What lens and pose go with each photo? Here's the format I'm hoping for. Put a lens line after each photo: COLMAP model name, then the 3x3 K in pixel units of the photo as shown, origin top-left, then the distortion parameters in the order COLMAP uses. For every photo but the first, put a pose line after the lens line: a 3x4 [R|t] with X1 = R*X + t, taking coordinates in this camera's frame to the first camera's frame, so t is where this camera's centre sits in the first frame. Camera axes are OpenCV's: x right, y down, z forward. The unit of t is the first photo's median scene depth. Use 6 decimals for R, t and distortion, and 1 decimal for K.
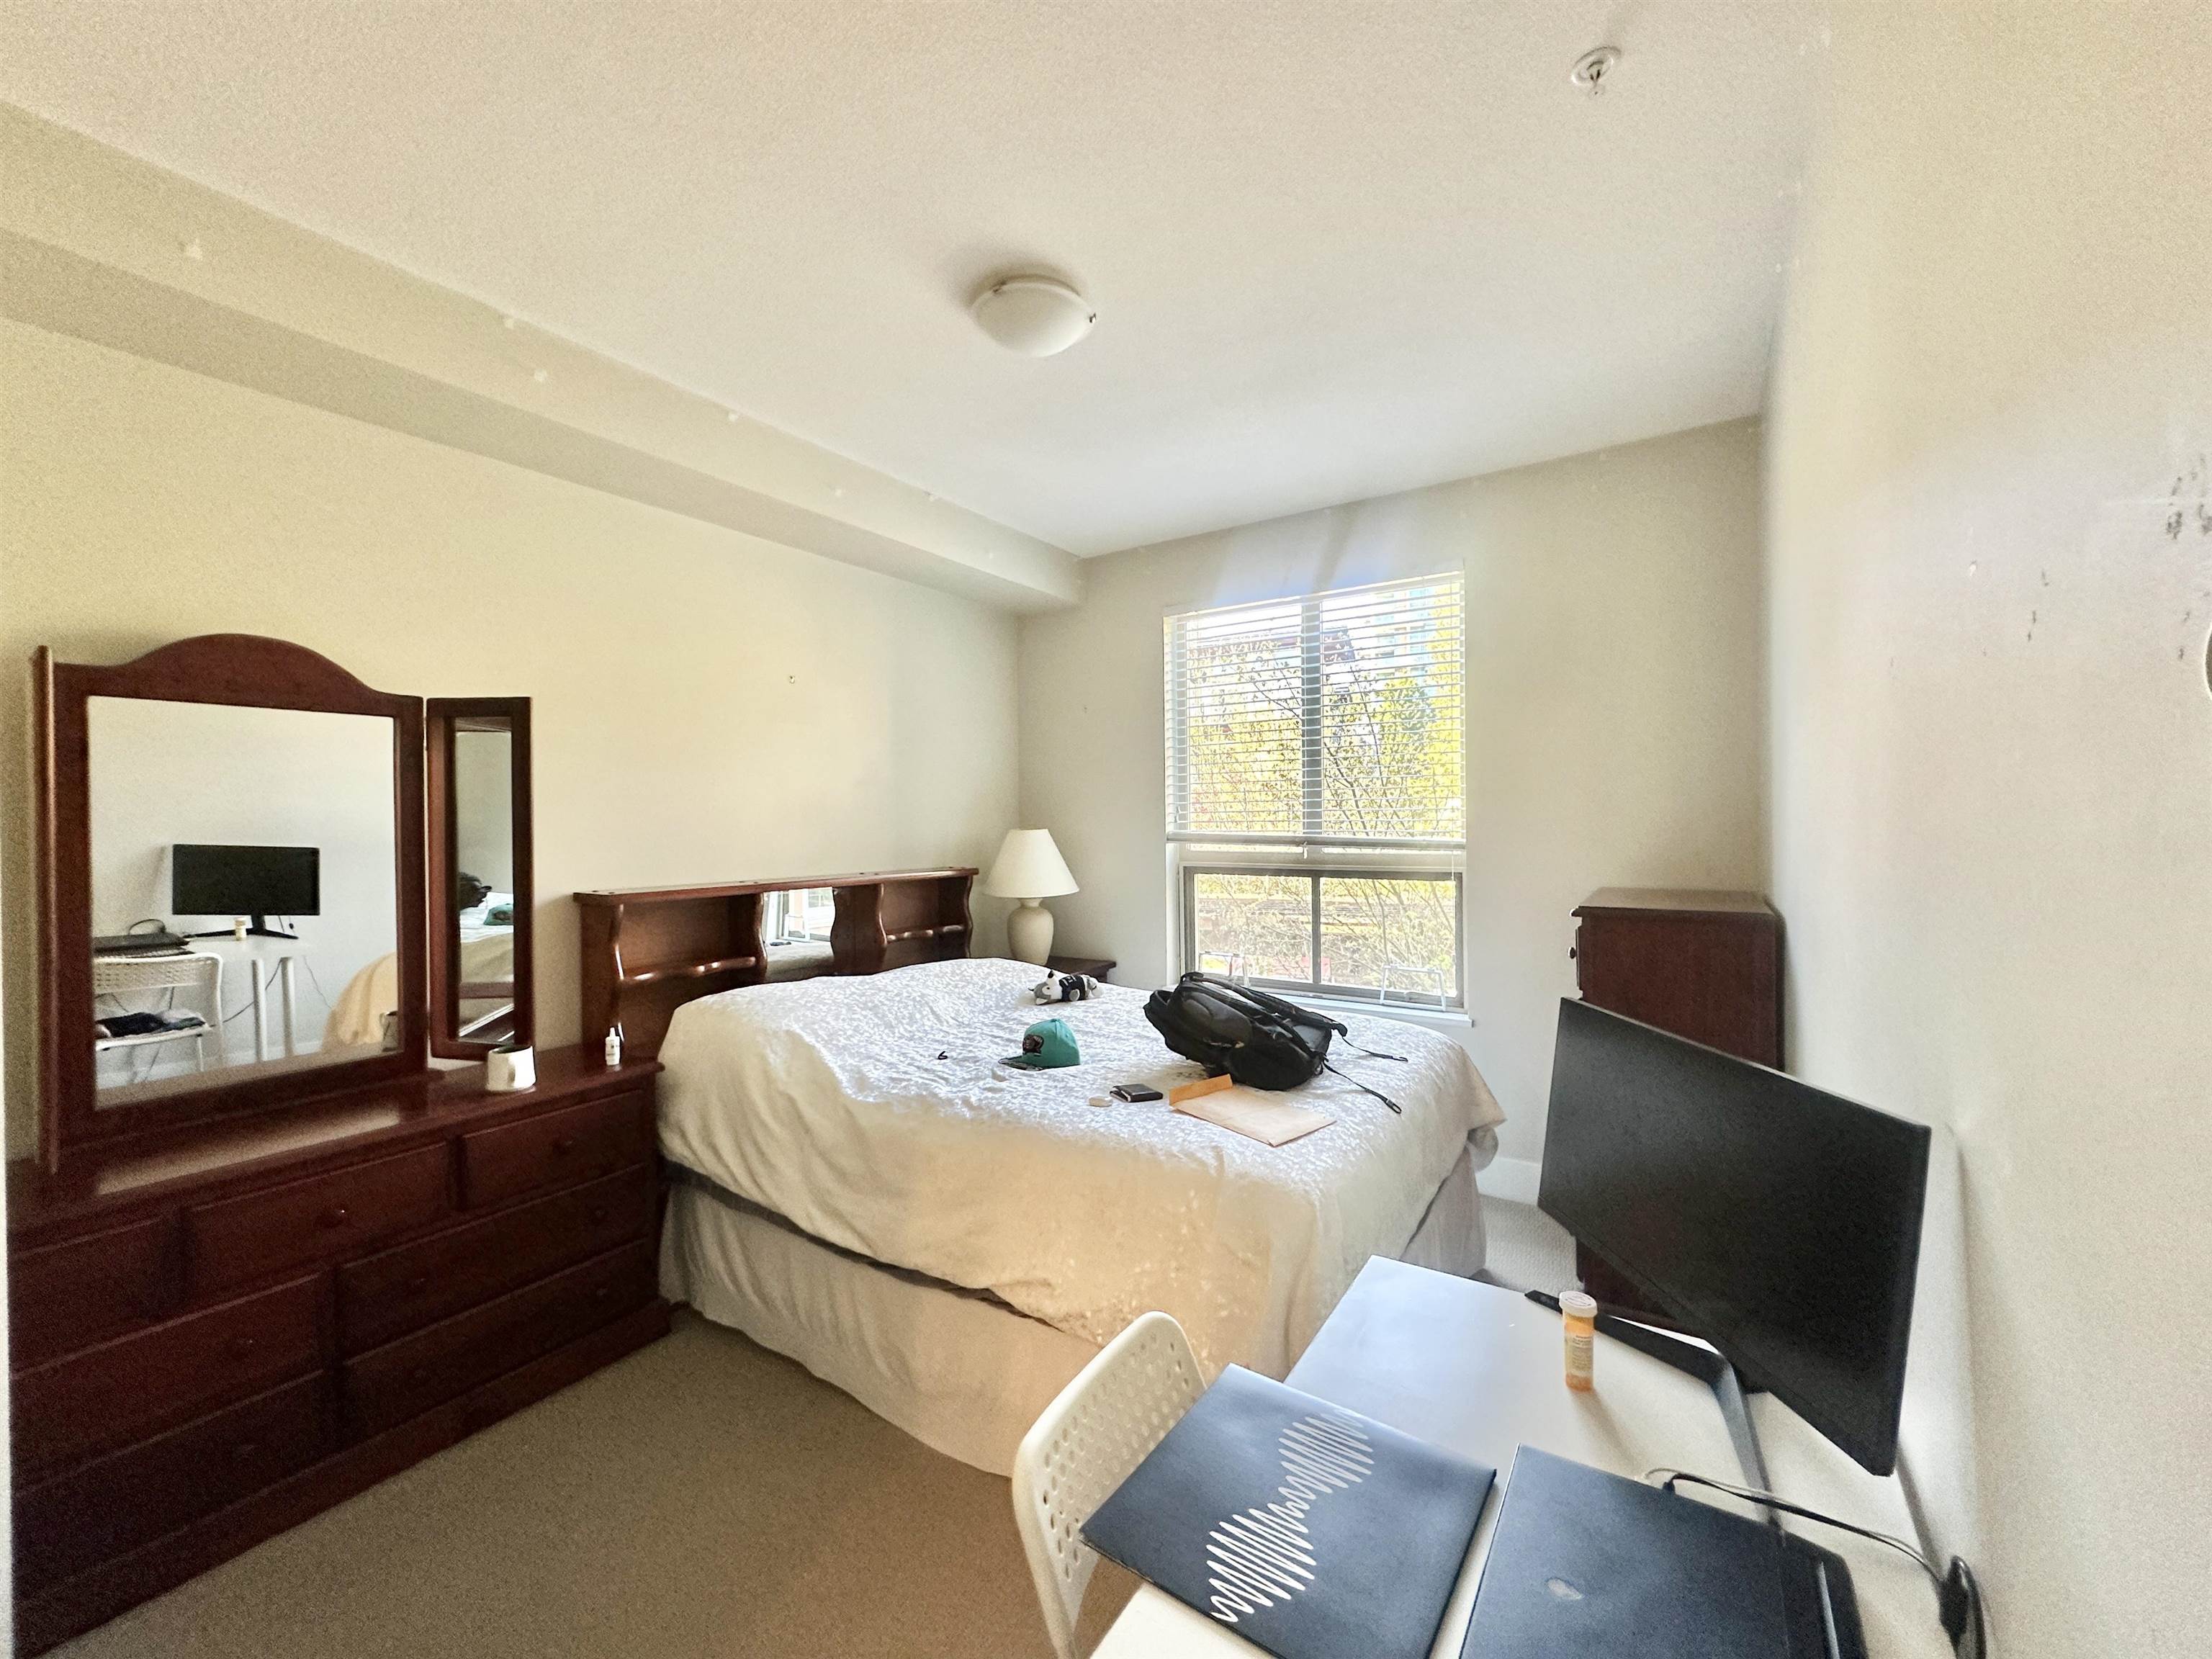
lens RADIAL K [[883.5, 0, 1109.6], [0, 883.5, 829.2], [0, 0, 1]] dist [0.001156, -0.000067]
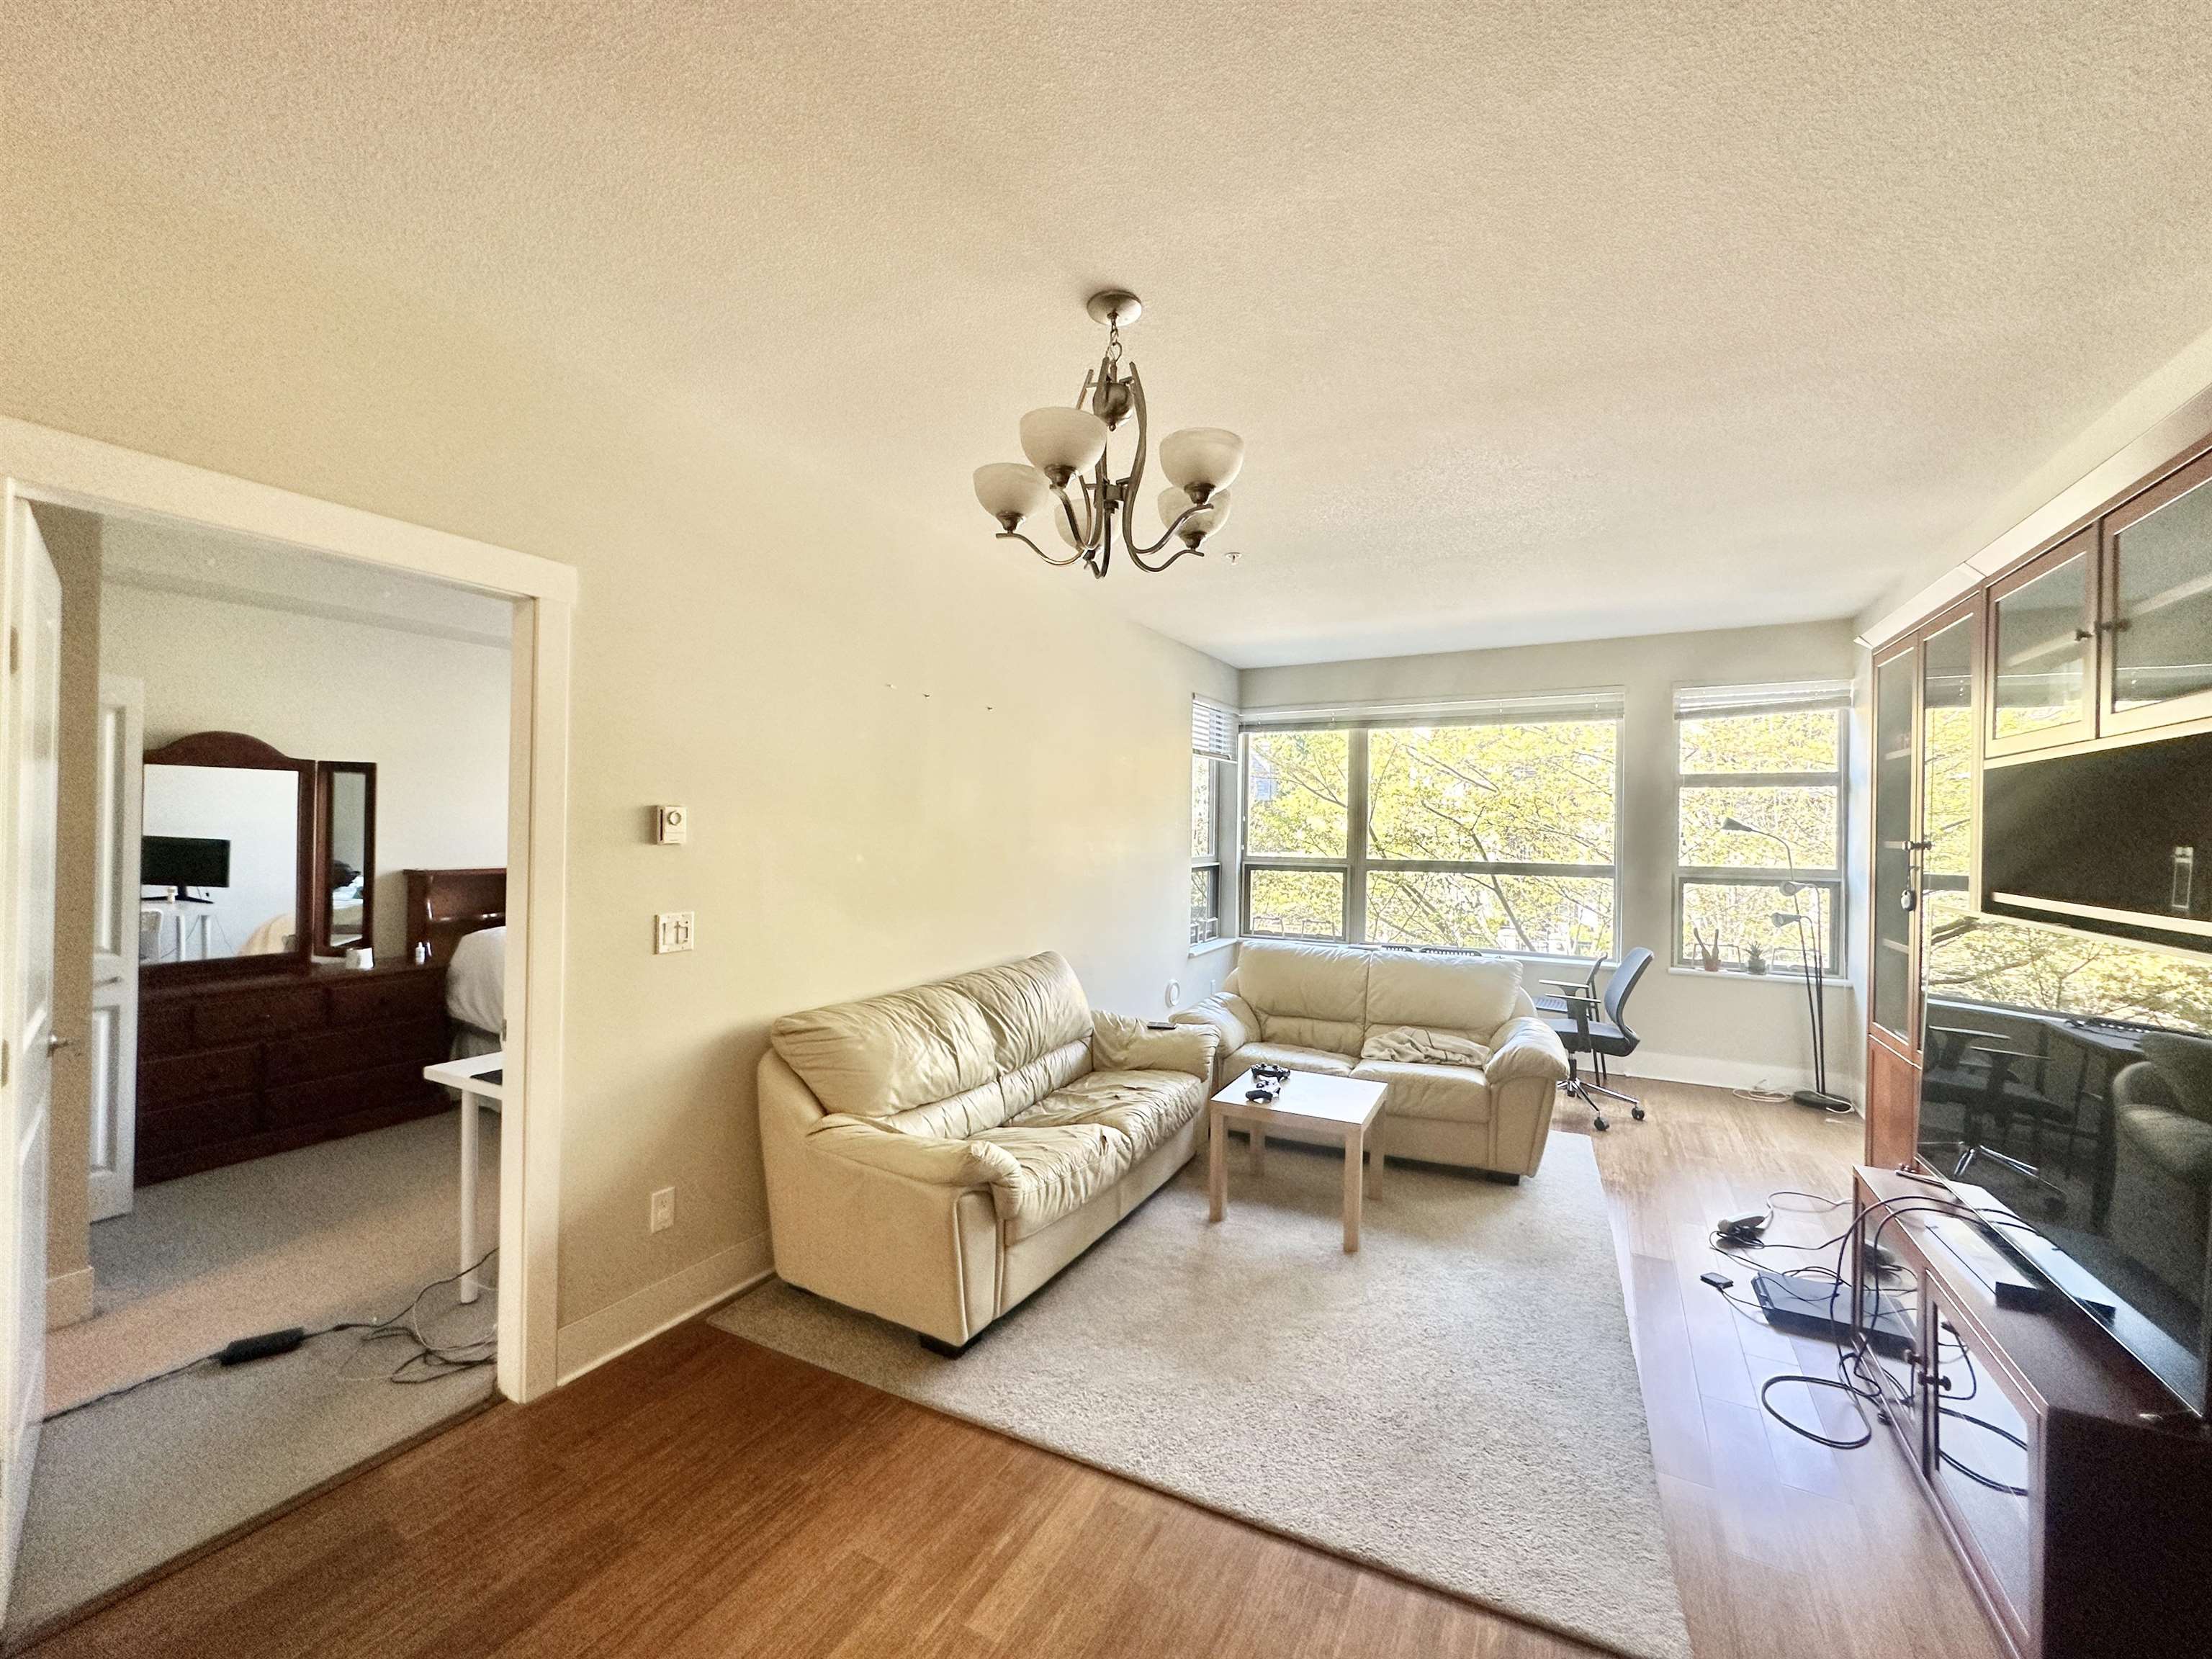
lens RADIAL K [[883.5, 0, 1108.1], [0, 883.5, 828.6], [0, 0, 1]] dist [0.001156, -0.000067]
pose [[0.996380, 0.021816, 0.082161, 0.677492], [-0.020860, 0.999705, -0.012474, -0.016179], [-0.082409, 0.010715, 0.996541, -0.911680]]
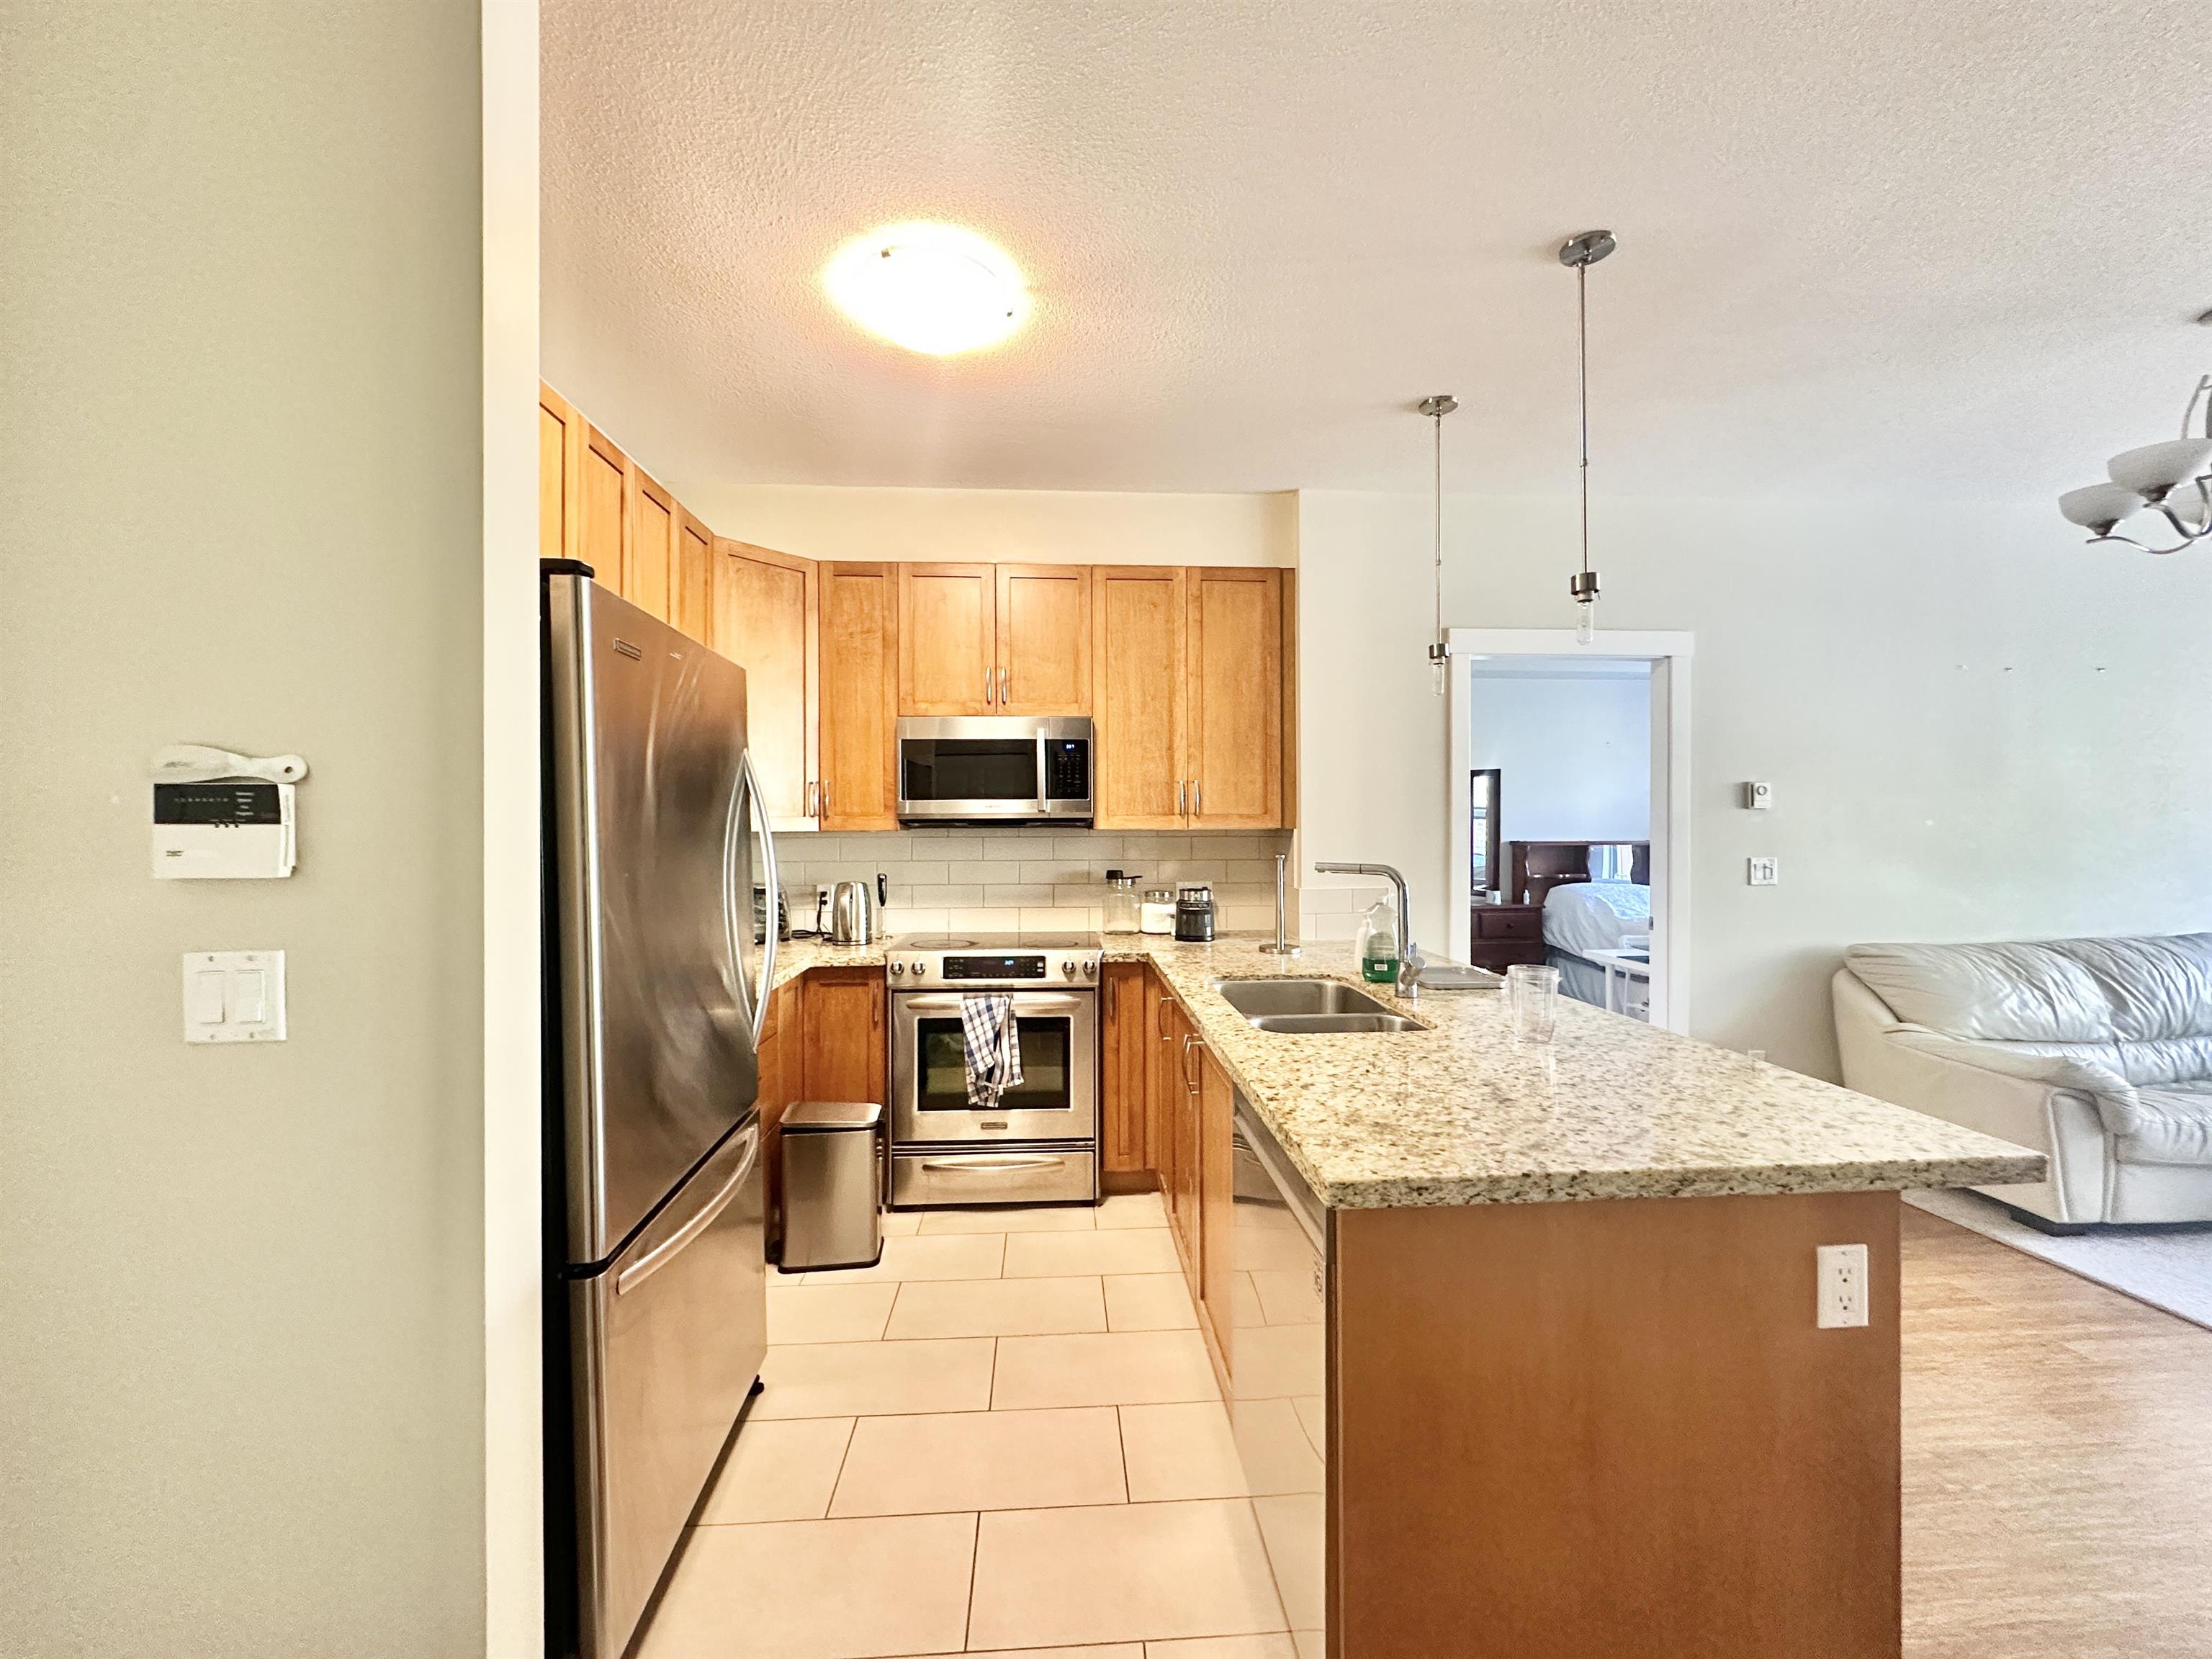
lens RADIAL K [[883.5, 0, 1103.1], [0, 883.5, 824.9], [0, 0, 1]] dist [0.001156, -0.000067]
pose [[0.606812, 0.009724, -0.794786, 0.760688], [-0.011218, 0.999930, 0.003669, 0.032626], [0.794766, 0.006689, 0.606879, -1.594825]]
